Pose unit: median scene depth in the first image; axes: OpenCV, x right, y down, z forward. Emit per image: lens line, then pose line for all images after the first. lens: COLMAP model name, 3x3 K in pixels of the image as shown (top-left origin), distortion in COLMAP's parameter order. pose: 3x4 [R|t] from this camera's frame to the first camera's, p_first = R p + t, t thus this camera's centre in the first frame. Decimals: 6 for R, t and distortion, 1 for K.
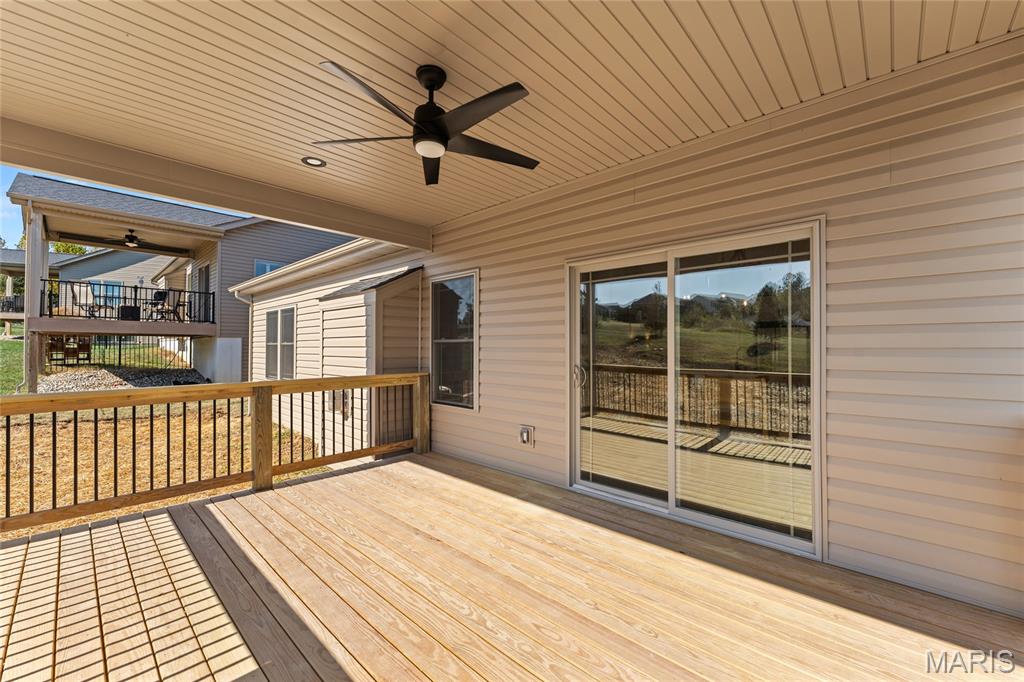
lens RADIAL K [[417.7, 0, 504.2], [0, 417.7, 341.3], [0, 0, 1]] dist [0.001074, -0.003188]
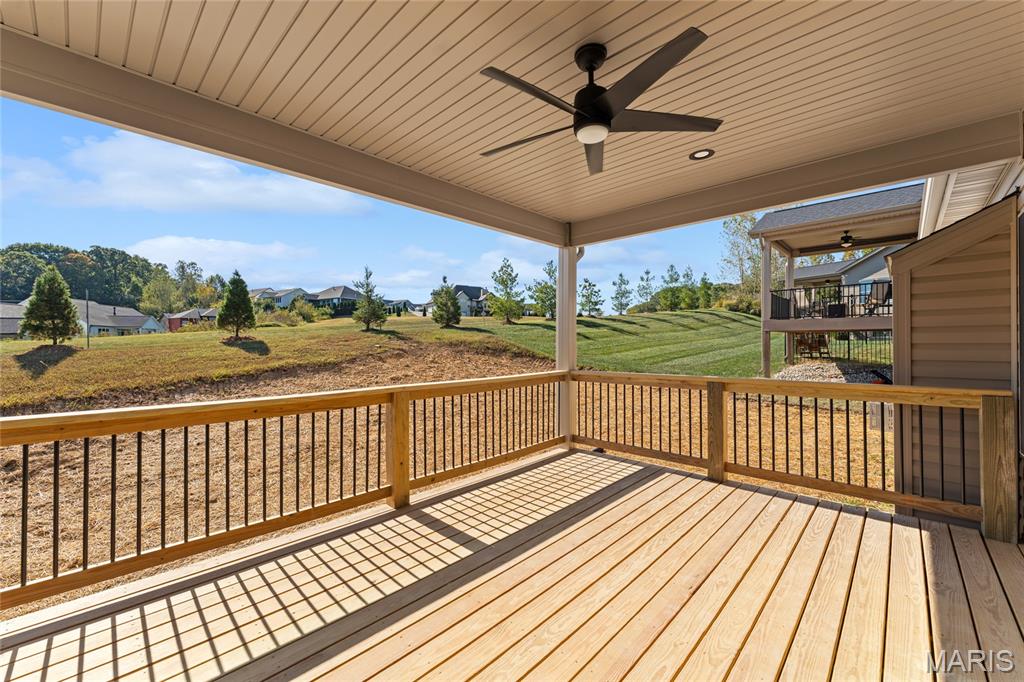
lens RADIAL K [[417.7, 0, 512.2], [0, 417.7, 327.1], [0, 0, 1]] dist [0.001074, -0.003188]
pose [[-0.009514, -0.039062, -0.999191, 0.372778], [0.016080, 0.999102, -0.039212, 0.005508], [0.999825, -0.016440, -0.008877, 0.401723]]
